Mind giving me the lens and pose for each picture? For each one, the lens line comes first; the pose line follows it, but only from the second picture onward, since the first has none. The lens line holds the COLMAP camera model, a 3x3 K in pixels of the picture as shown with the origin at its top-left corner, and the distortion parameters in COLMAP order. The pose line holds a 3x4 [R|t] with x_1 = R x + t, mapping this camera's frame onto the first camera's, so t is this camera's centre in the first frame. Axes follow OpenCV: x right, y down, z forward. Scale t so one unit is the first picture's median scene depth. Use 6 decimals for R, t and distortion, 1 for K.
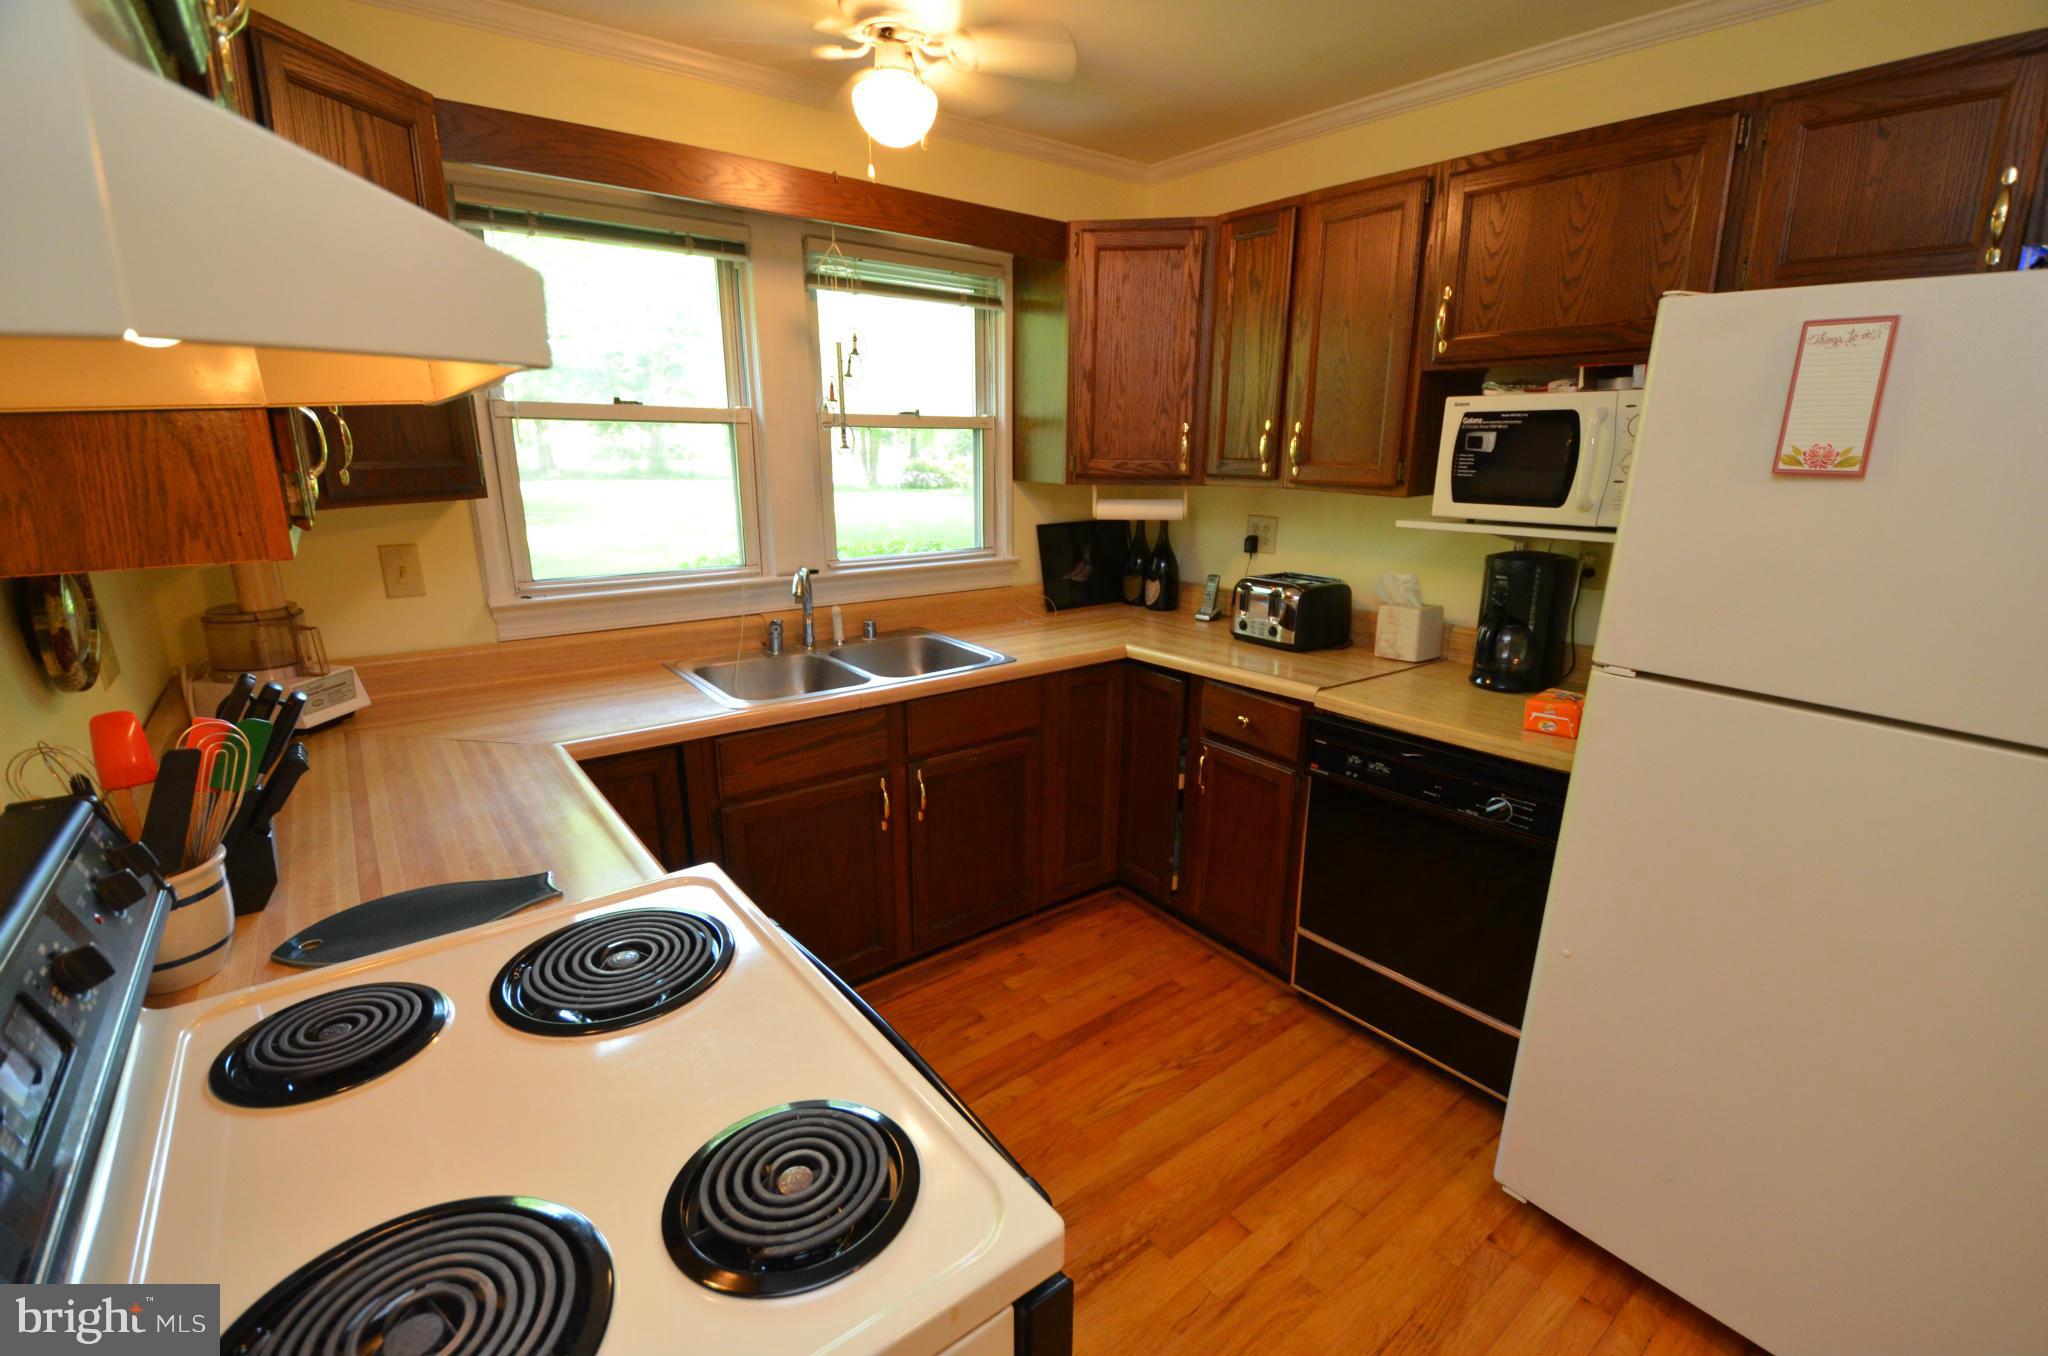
lens RADIAL K [[891.7, 0, 1022.5], [0, 891.7, 689.8], [0, 0, 1]] dist [0.010773, -0.019806]
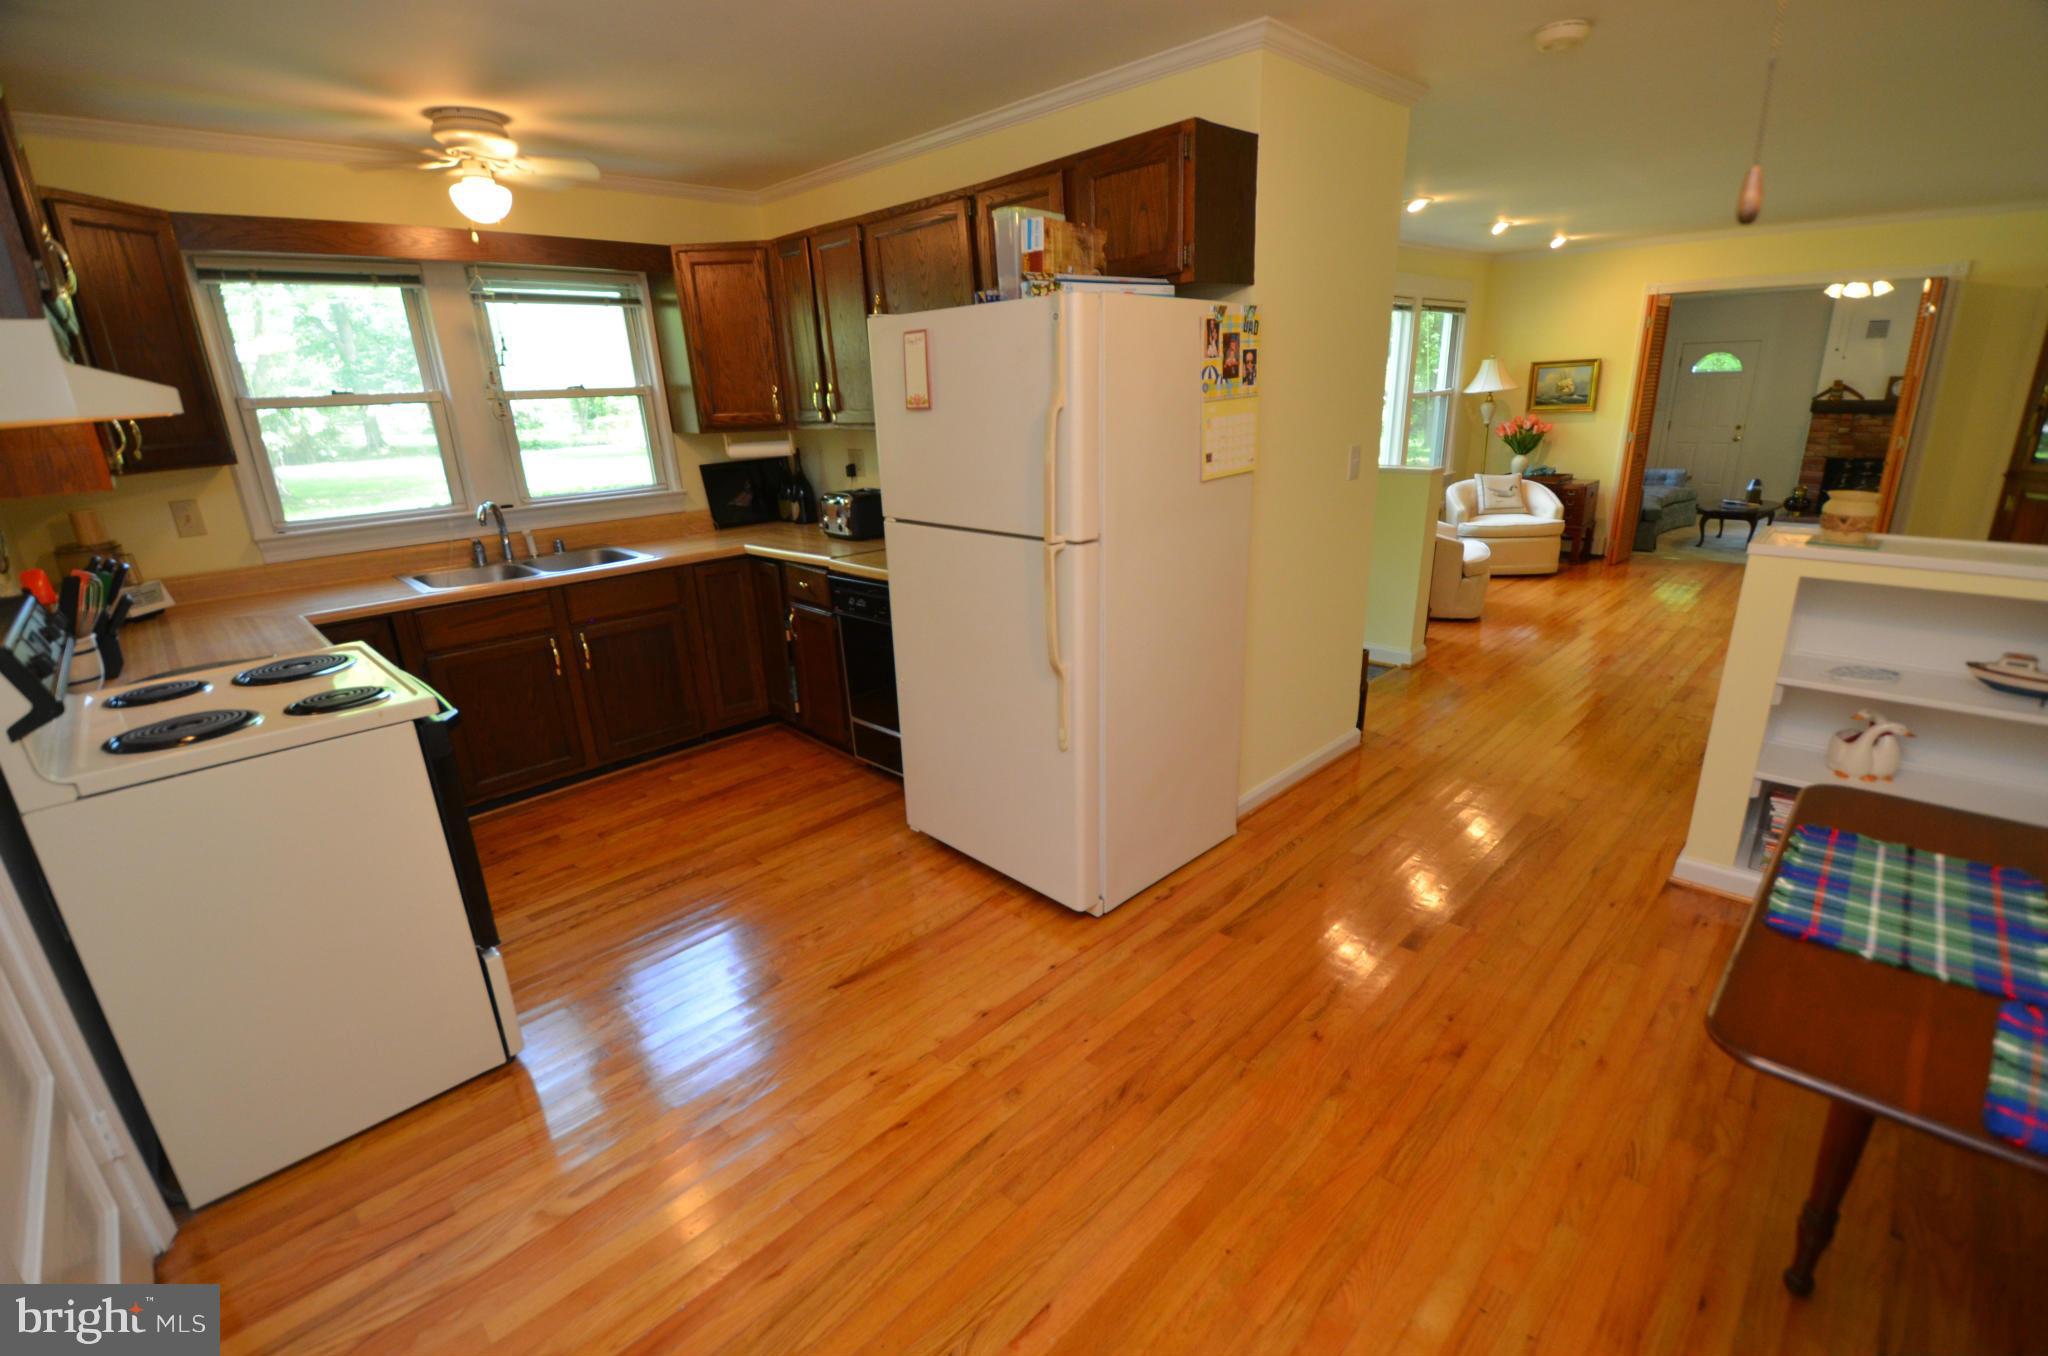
lens RADIAL K [[891.7, 0, 1022.5], [0, 891.7, 689.8], [0, 0, 1]] dist [0.010773, -0.019806]
pose [[0.990530, -0.083968, 0.108623, 0.412679], [0.078037, 0.995276, 0.057760, 0.144642], [-0.112960, -0.048737, 0.992404, -0.526594]]
